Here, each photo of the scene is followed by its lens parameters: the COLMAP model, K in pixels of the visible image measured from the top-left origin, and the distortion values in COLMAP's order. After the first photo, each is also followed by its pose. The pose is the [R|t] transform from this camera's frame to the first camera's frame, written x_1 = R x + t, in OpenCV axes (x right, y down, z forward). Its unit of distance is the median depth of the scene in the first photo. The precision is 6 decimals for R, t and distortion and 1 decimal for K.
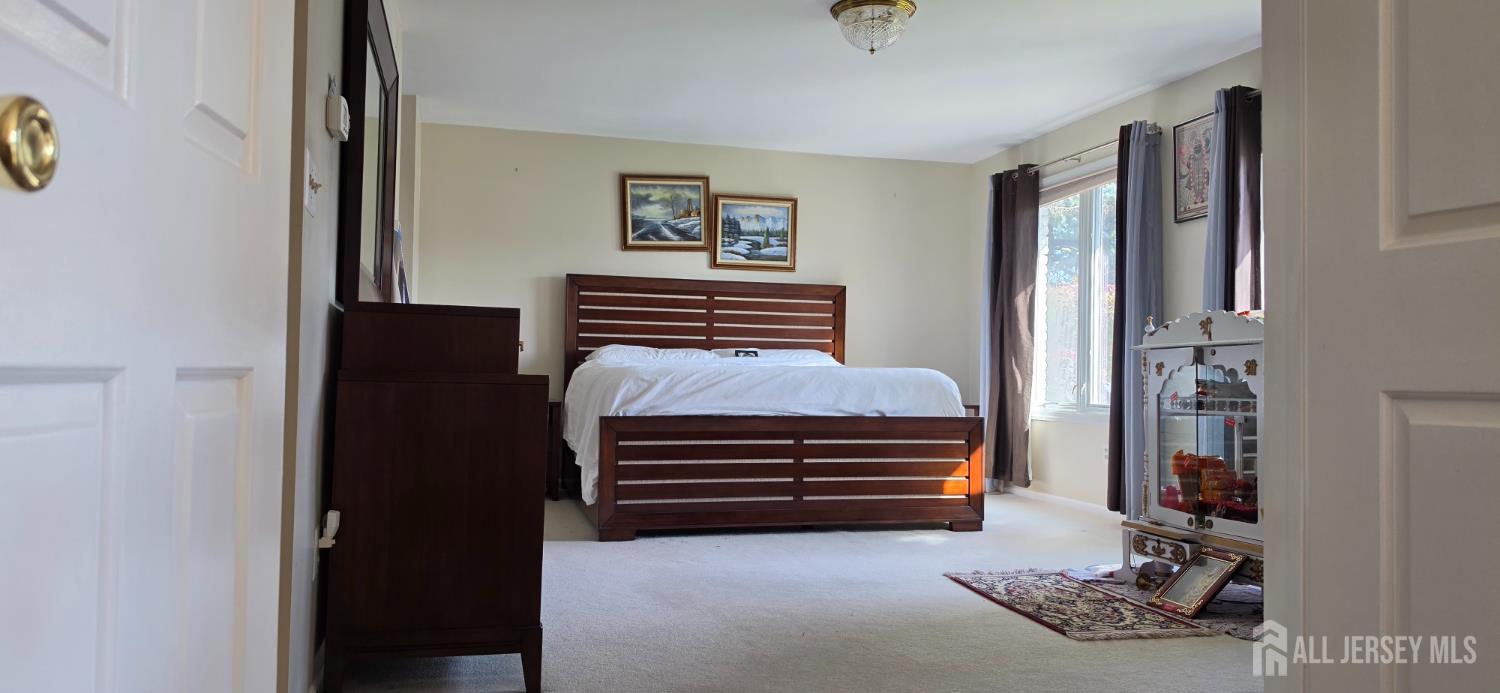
lens RADIAL K [[1045.1, 0, 749.4], [0, 1045.1, 343.5], [0, 0, 1]] dist [0.108872, -0.195337]
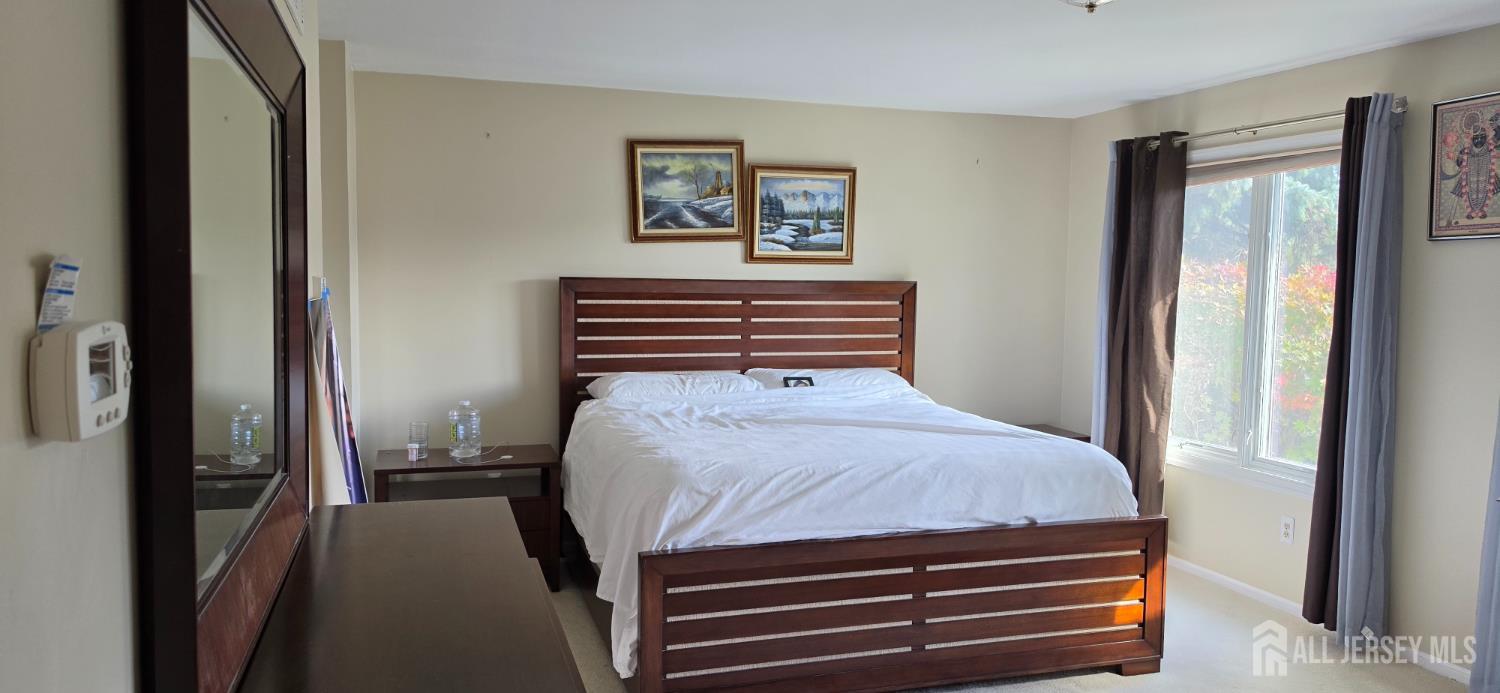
lens RADIAL K [[1037.1, 0, 750.0], [0, 1037.1, 346.5], [0, 0, 1]] dist [0.074585, -0.109519]
pose [[0.998882, -0.006295, 0.046852, -0.072812], [0.001340, 0.994466, 0.105051, -0.094442], [-0.047254, -0.104871, 0.993363, 0.247459]]
